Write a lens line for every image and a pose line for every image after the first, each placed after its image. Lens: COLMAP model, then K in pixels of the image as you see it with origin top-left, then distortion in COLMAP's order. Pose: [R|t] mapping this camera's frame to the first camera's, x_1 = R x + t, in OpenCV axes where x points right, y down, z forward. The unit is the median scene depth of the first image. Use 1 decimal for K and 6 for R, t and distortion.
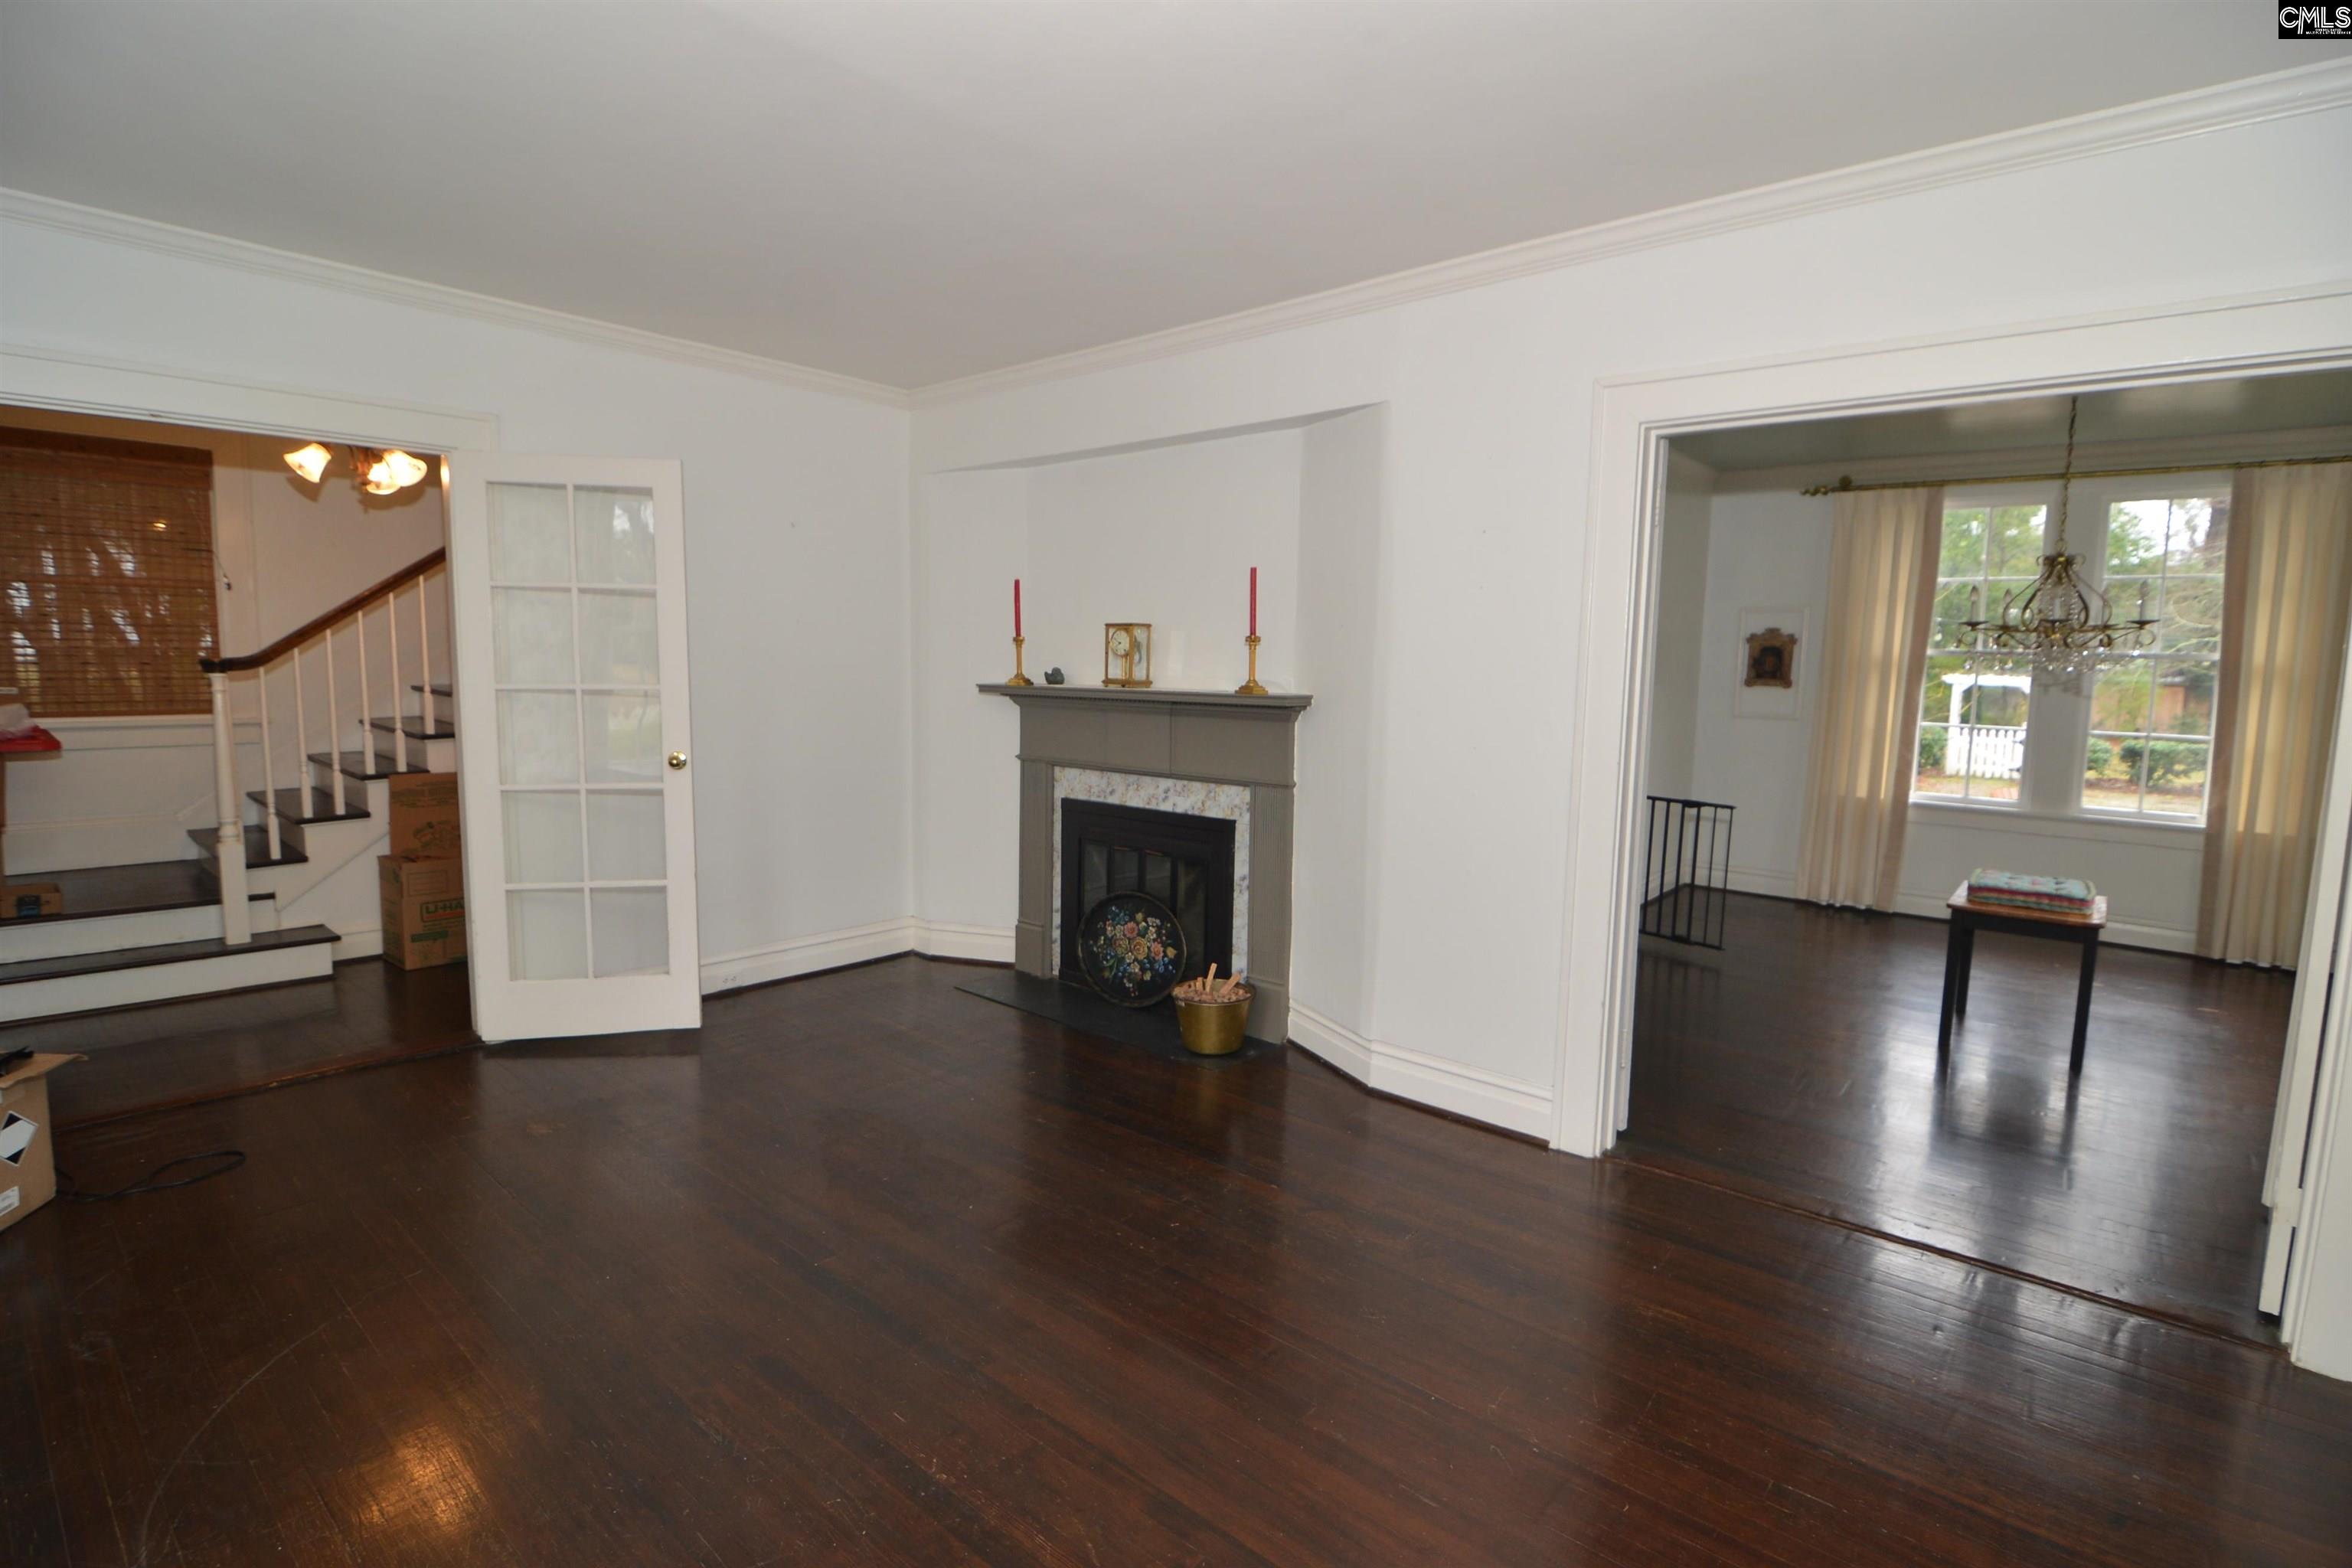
lens RADIAL K [[1114.8, 0, 1176.2], [0, 1114.8, 779.4], [0, 0, 1]] dist [-0.016631, -0.000576]
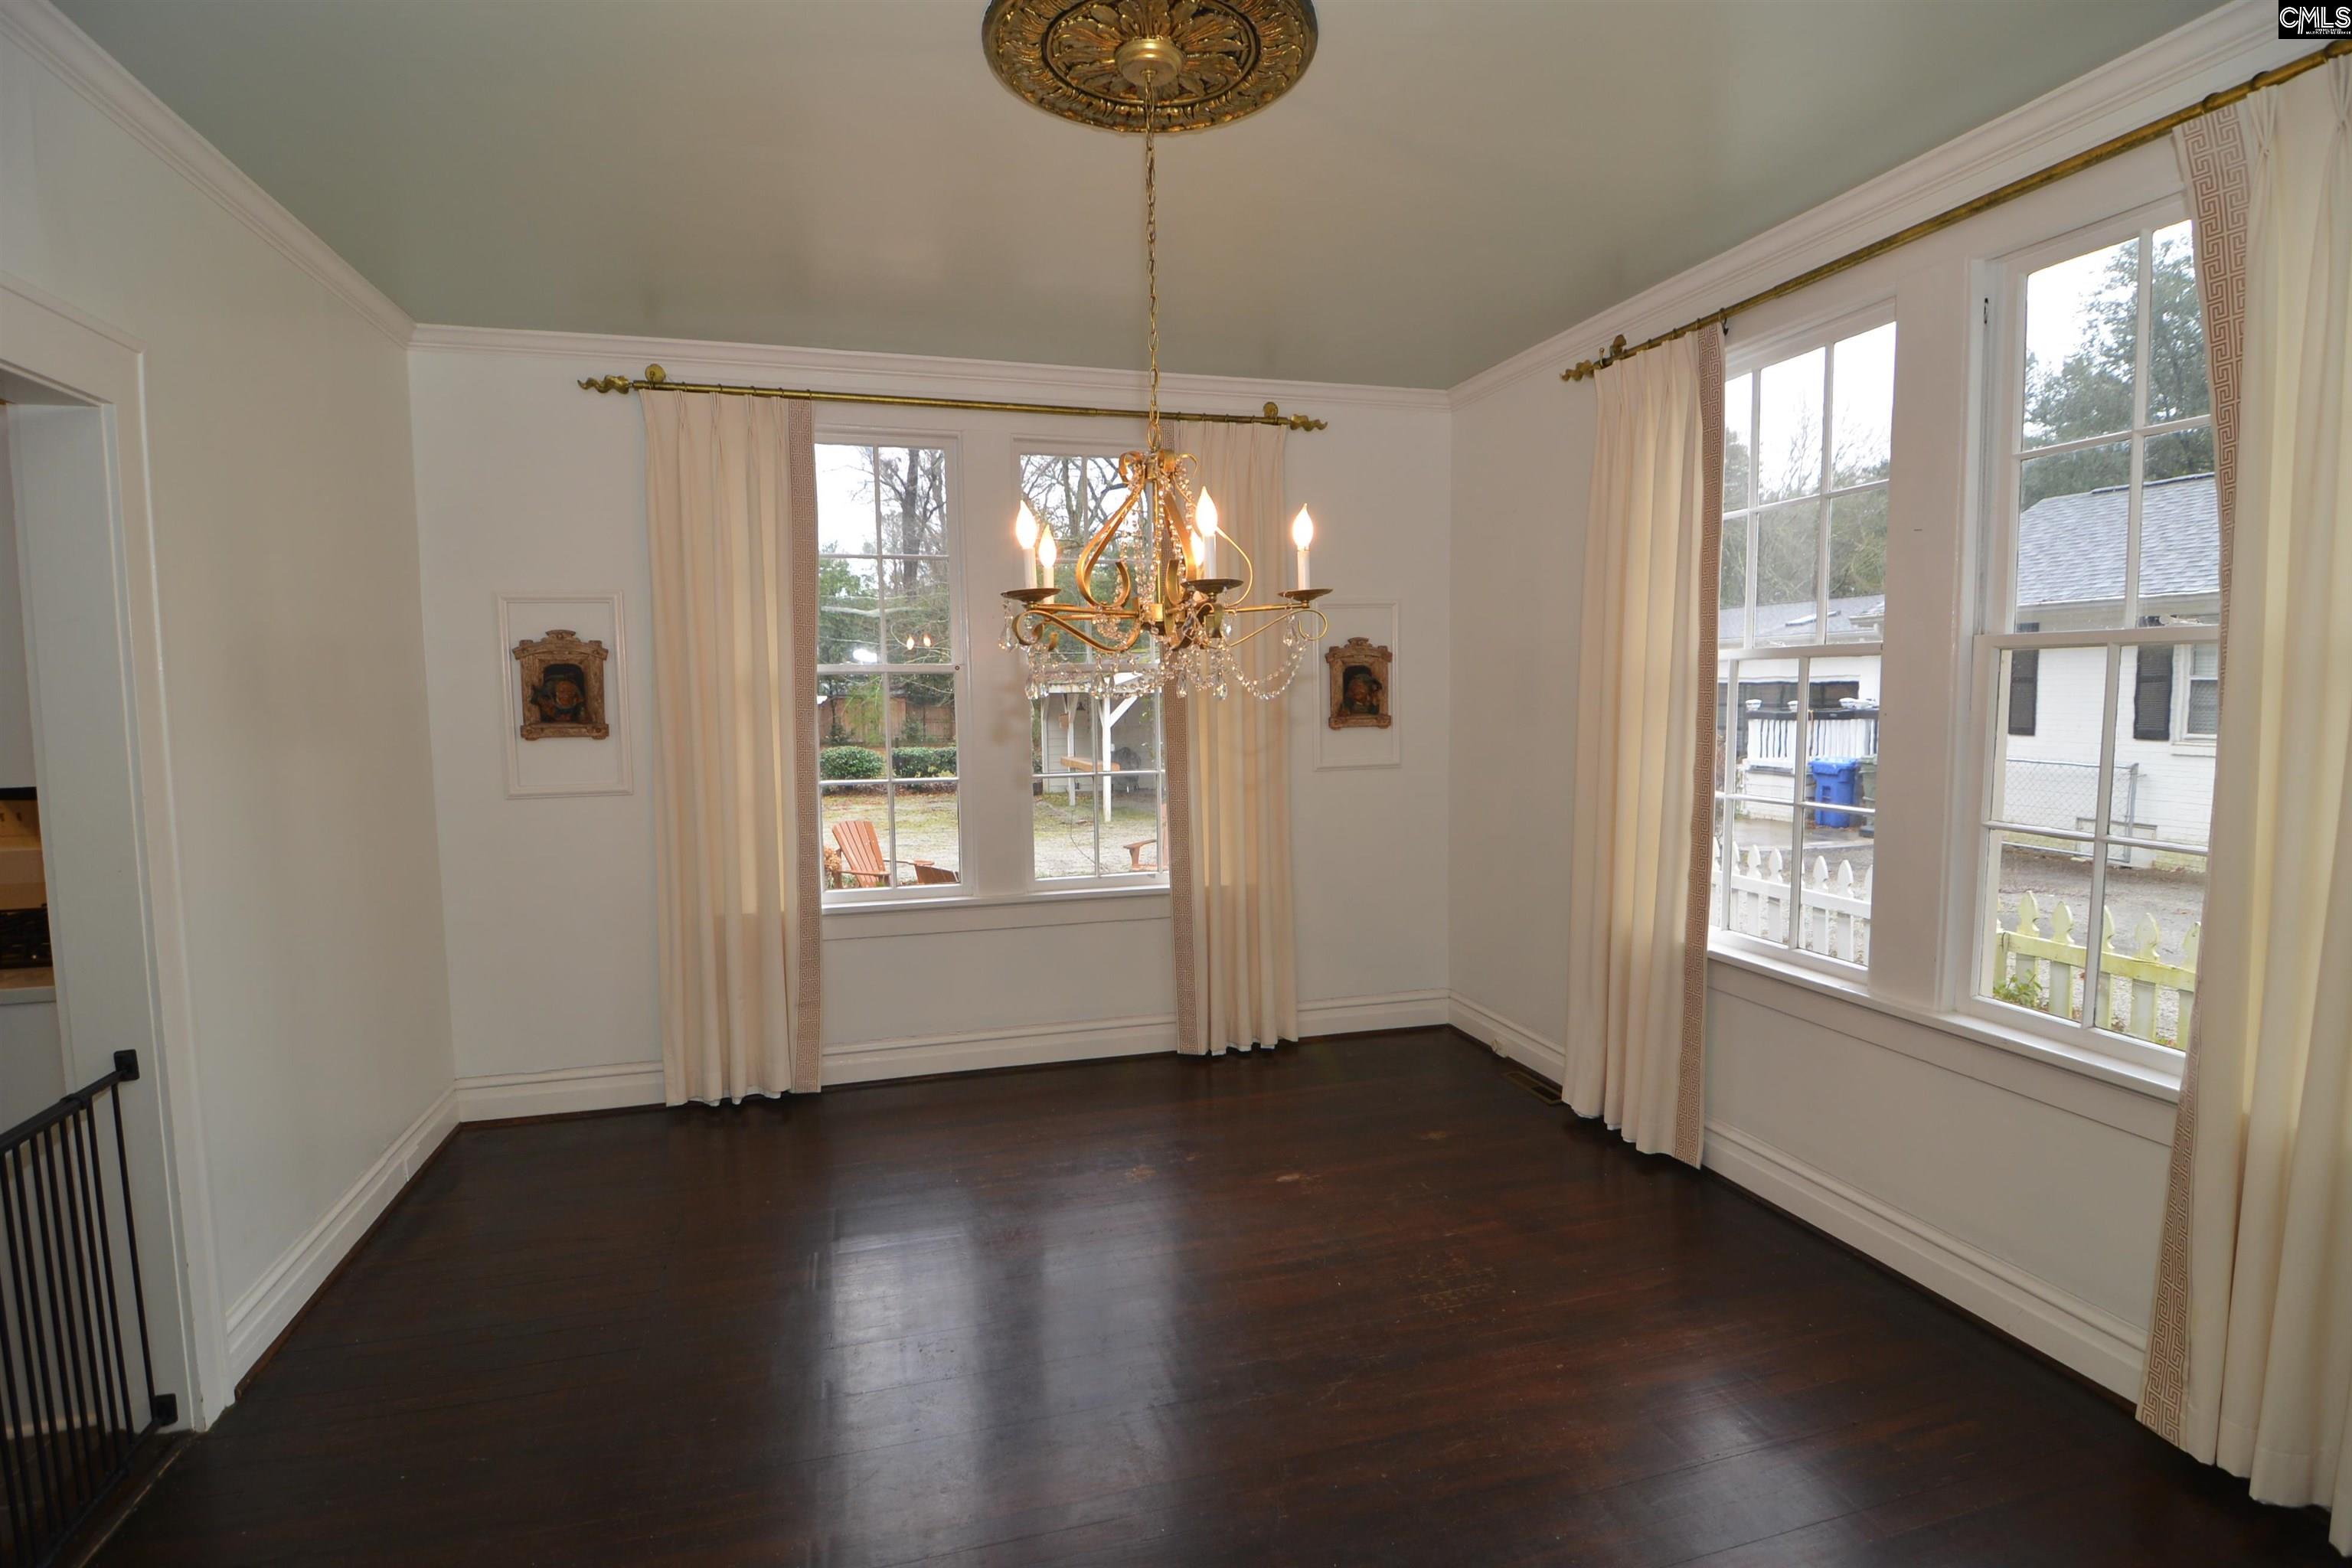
lens RADIAL K [[1114.8, 0, 1176.2], [0, 1114.8, 779.4], [0, 0, 1]] dist [-0.016631, -0.000576]
pose [[0.546788, -0.096360, 0.831708, 0.252628], [0.117474, 0.992359, 0.037742, -0.050529], [-0.828989, 0.077067, 0.553929, 0.470813]]
